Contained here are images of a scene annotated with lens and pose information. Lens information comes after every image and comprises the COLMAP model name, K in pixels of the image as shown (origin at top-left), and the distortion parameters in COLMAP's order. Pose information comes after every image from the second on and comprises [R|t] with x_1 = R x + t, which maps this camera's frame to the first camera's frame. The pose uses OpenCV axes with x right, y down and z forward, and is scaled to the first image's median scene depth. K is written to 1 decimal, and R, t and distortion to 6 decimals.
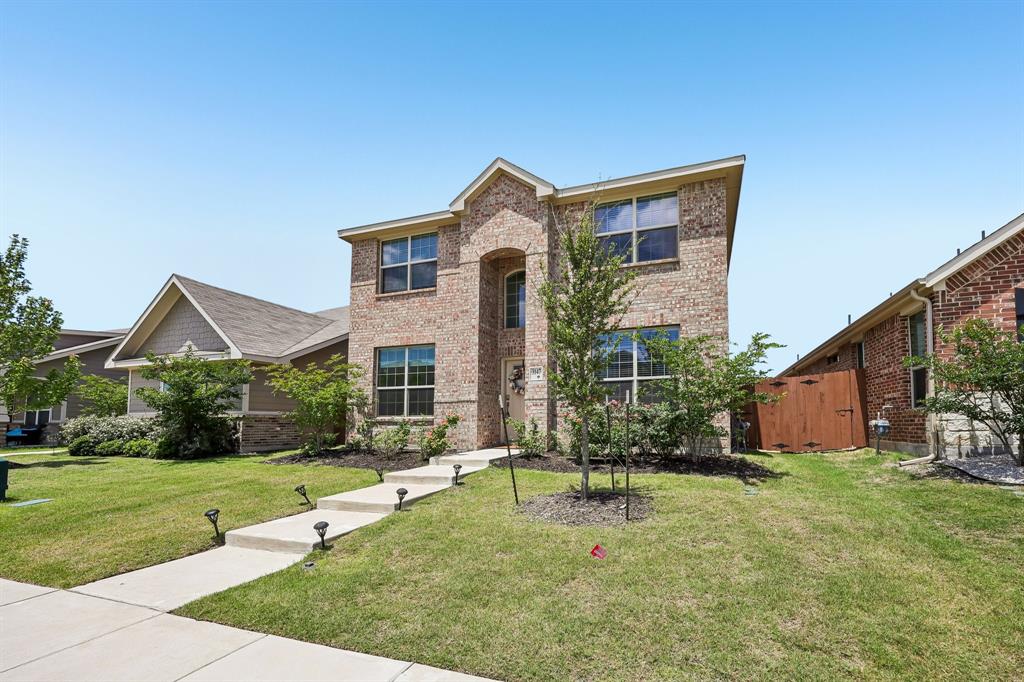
lens RADIAL K [[413.9, 0, 468.6], [0, 413.9, 406.7], [0, 0, 1]] dist [0.000420, 0.000292]
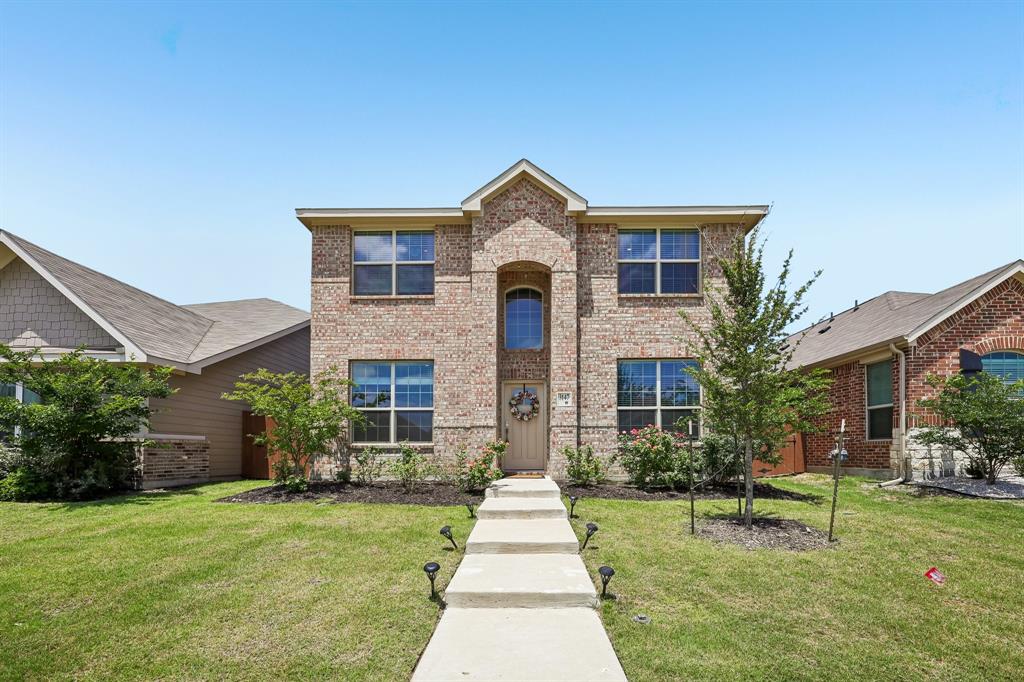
lens RADIAL K [[443.8, 0, 438.6], [0, 443.8, 449.9], [0, 0, 1]] dist [-0.001117, -0.000391]
pose [[0.949703, 0.005156, 0.313108, -0.382714], [-0.016237, 0.999330, 0.032793, 0.007072], [-0.312729, -0.036228, 0.949151, 0.104121]]
